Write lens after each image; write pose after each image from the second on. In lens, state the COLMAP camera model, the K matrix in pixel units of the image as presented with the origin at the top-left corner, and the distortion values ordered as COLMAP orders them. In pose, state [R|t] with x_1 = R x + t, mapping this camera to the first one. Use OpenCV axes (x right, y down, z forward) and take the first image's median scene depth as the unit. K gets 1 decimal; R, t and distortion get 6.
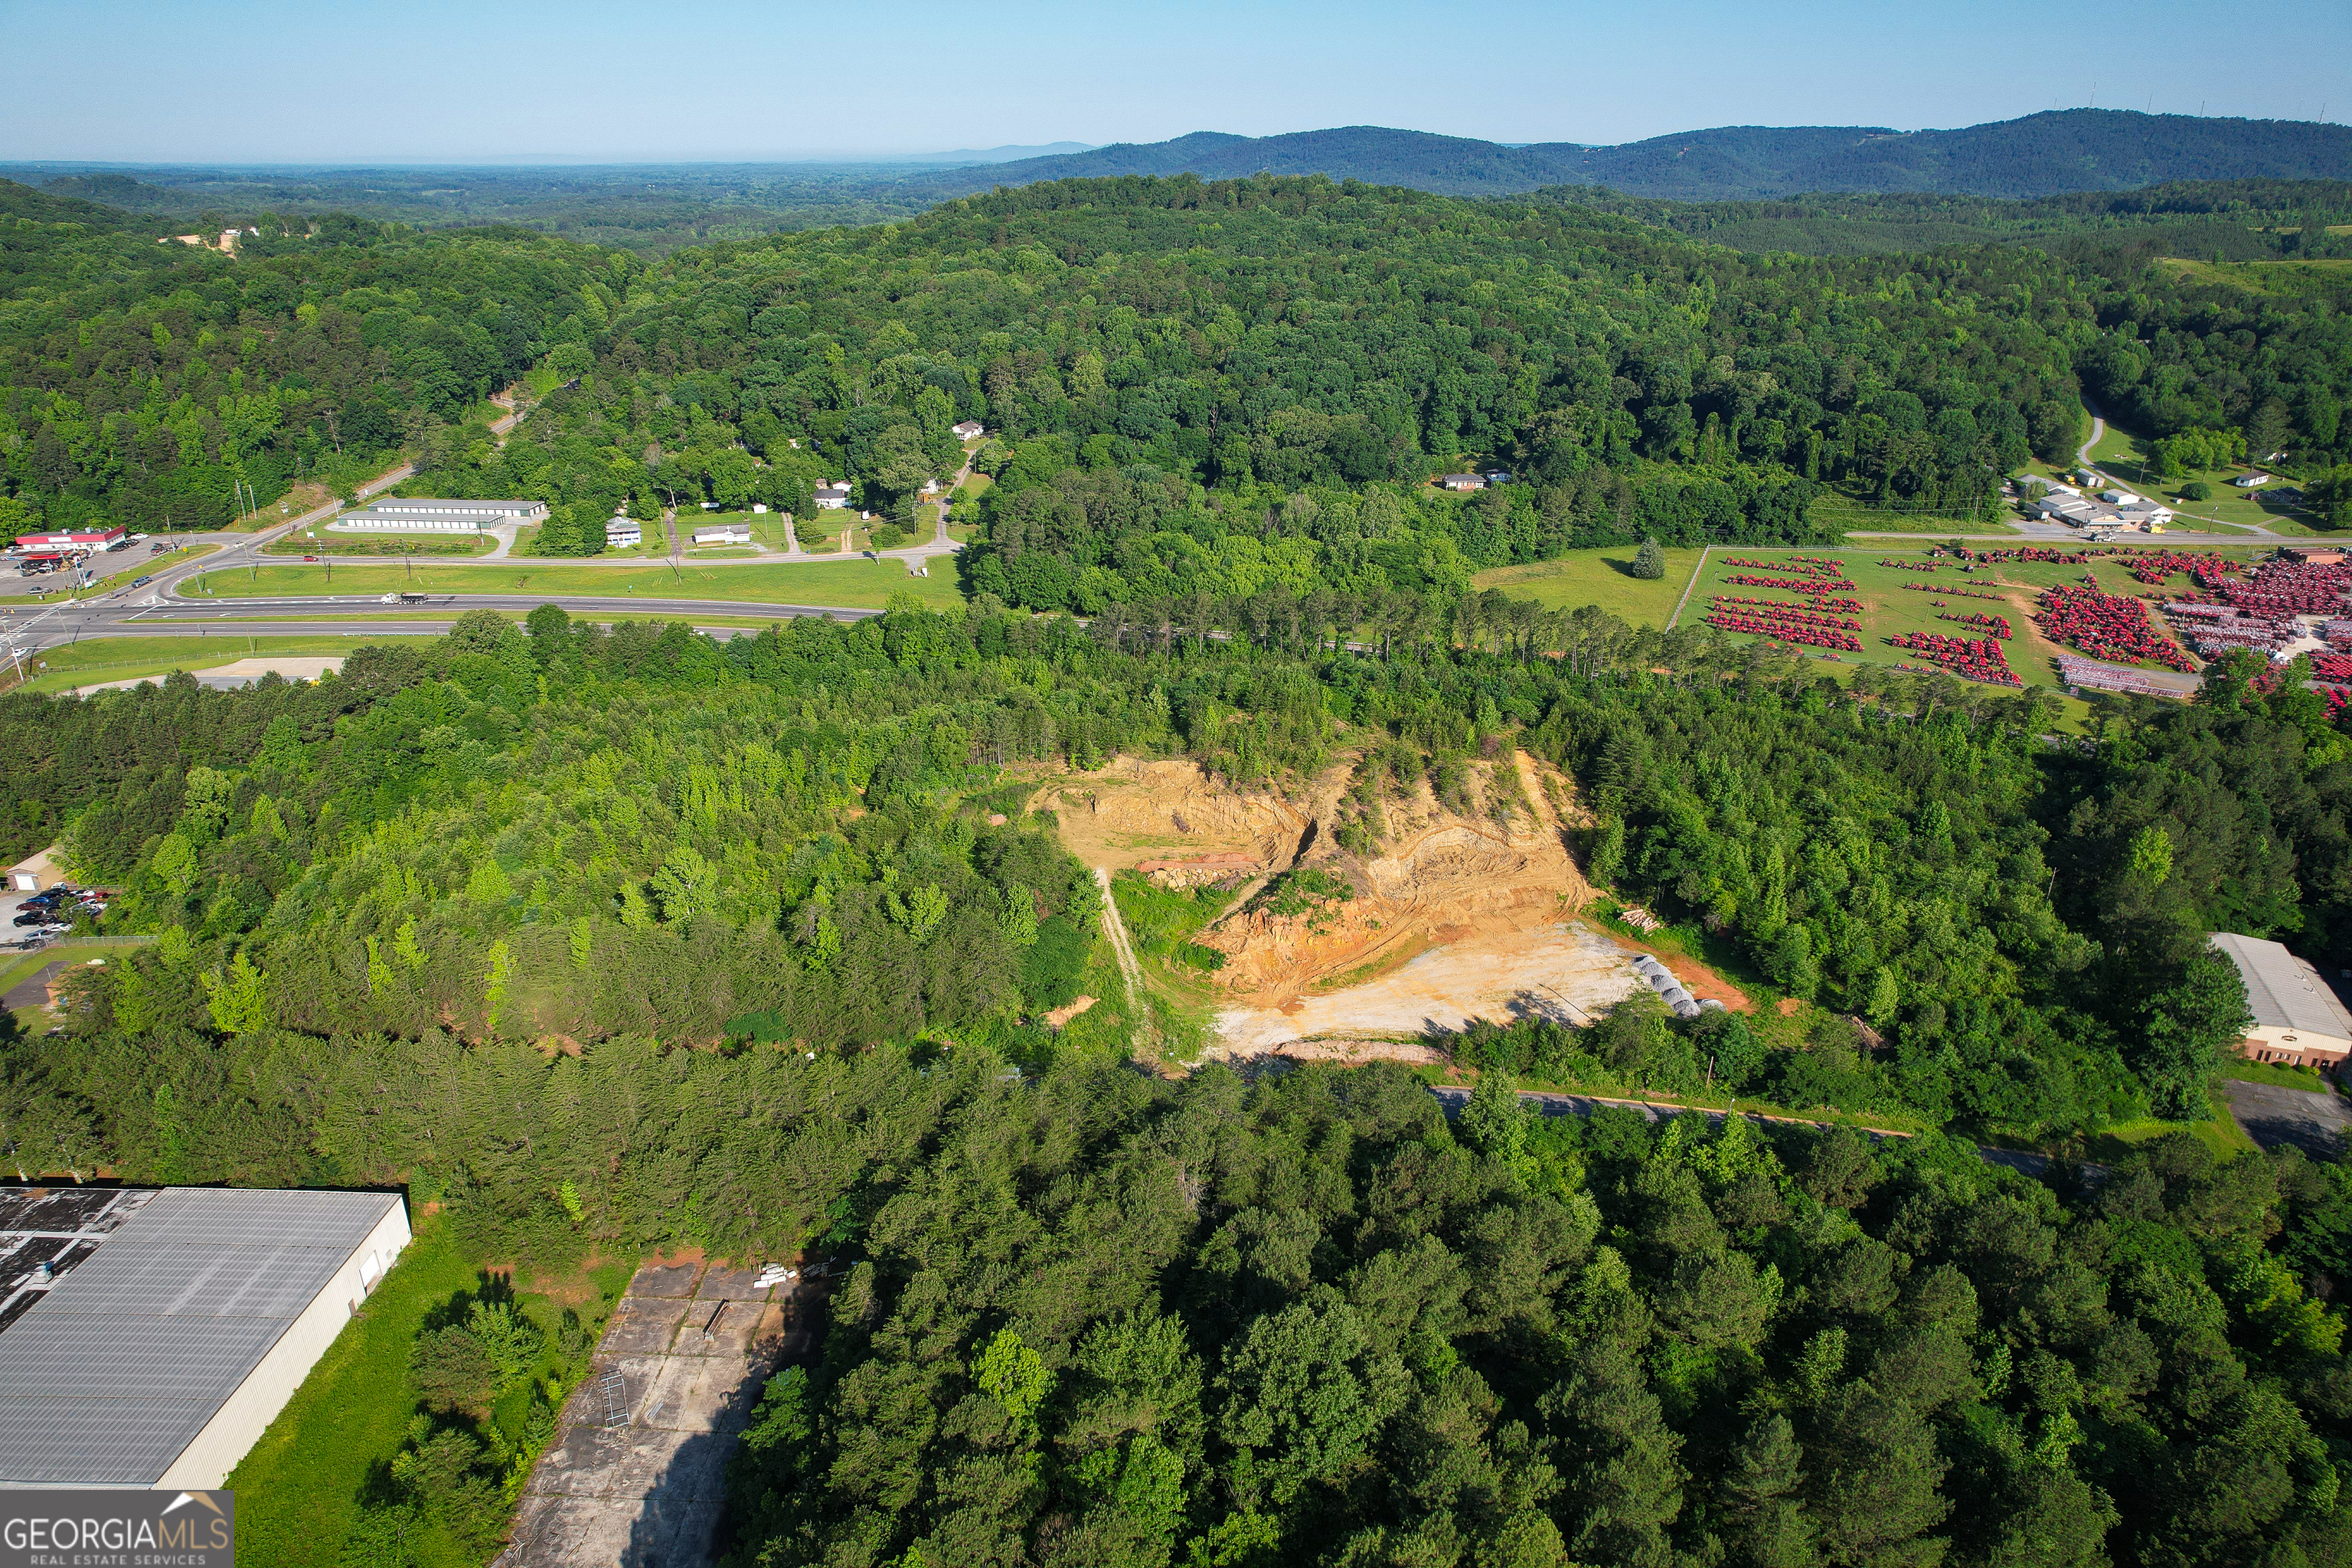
lens RADIAL K [[1521.7, 0, 1180.2], [0, 1521.7, 752.4], [0, 0, 1]] dist [-0.082826, 0.078620]
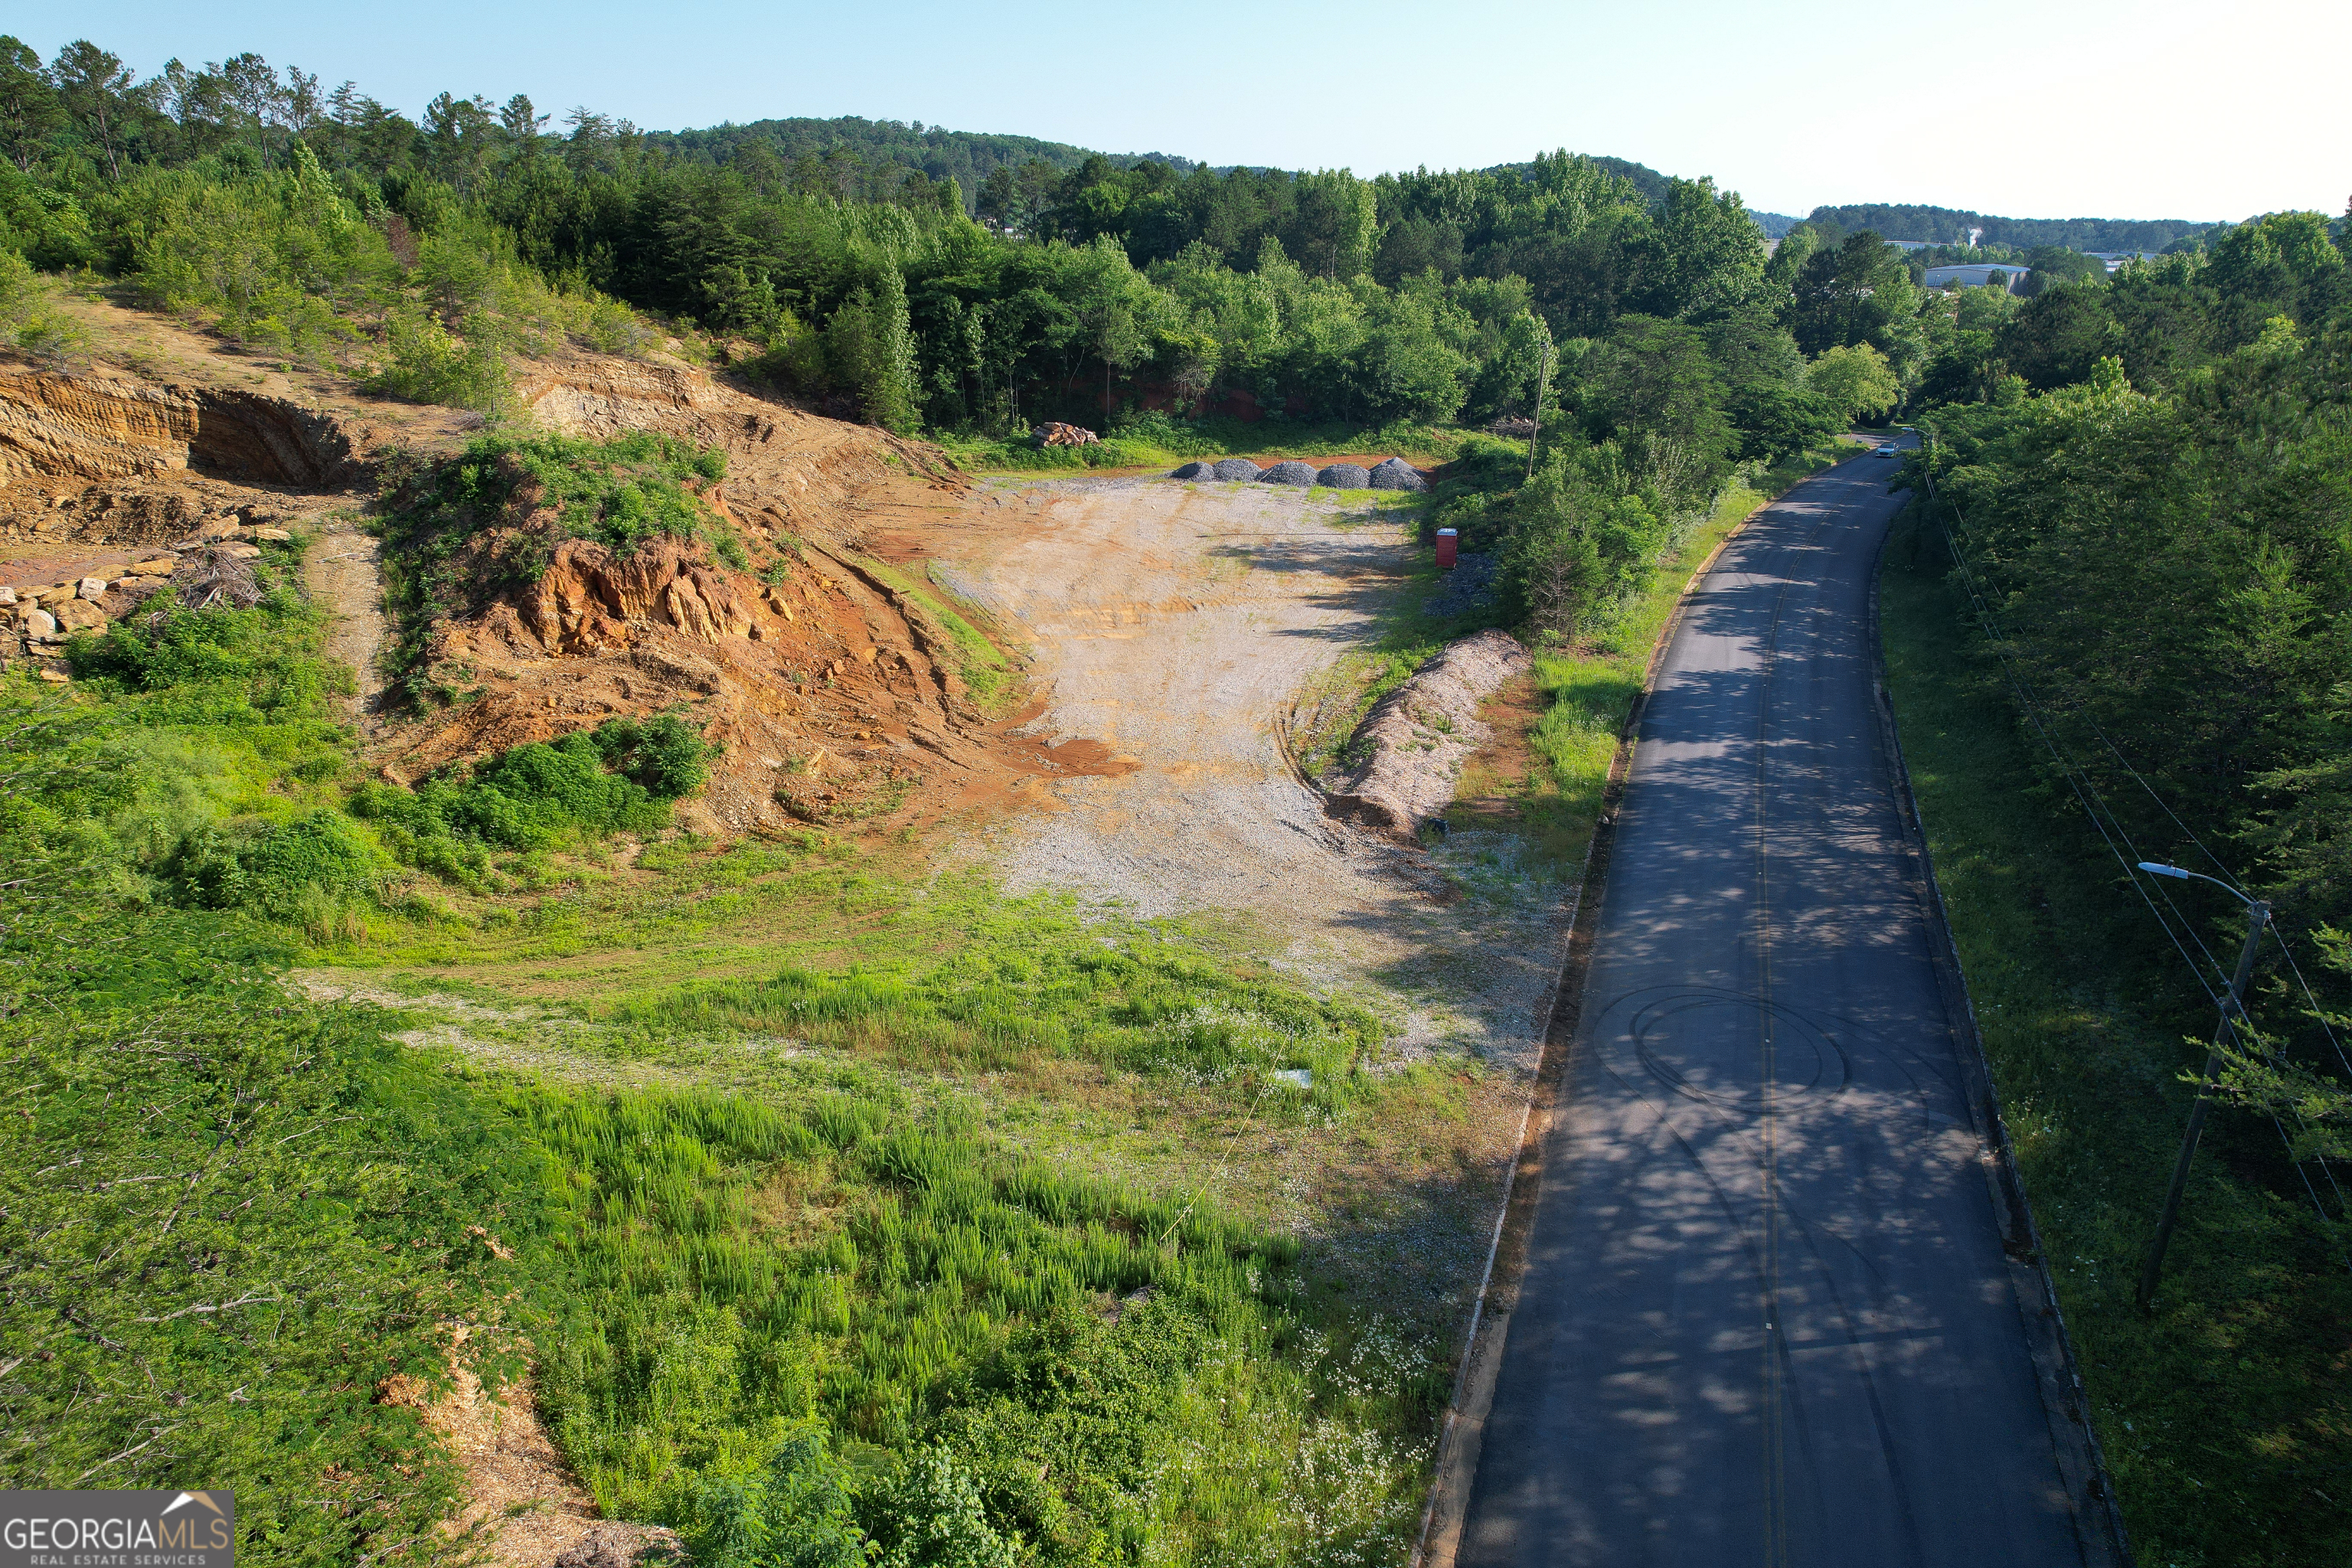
lens RADIAL K [[1521.7, 0, 1180.2], [0, 1521.7, 752.4], [0, 0, 1]] dist [-0.082826, 0.078620]
pose [[0.302083, -0.330081, 0.894311, -0.122813], [0.349240, 0.911236, 0.218360, 0.107092], [-0.887005, 0.246366, 0.390546, 0.793361]]
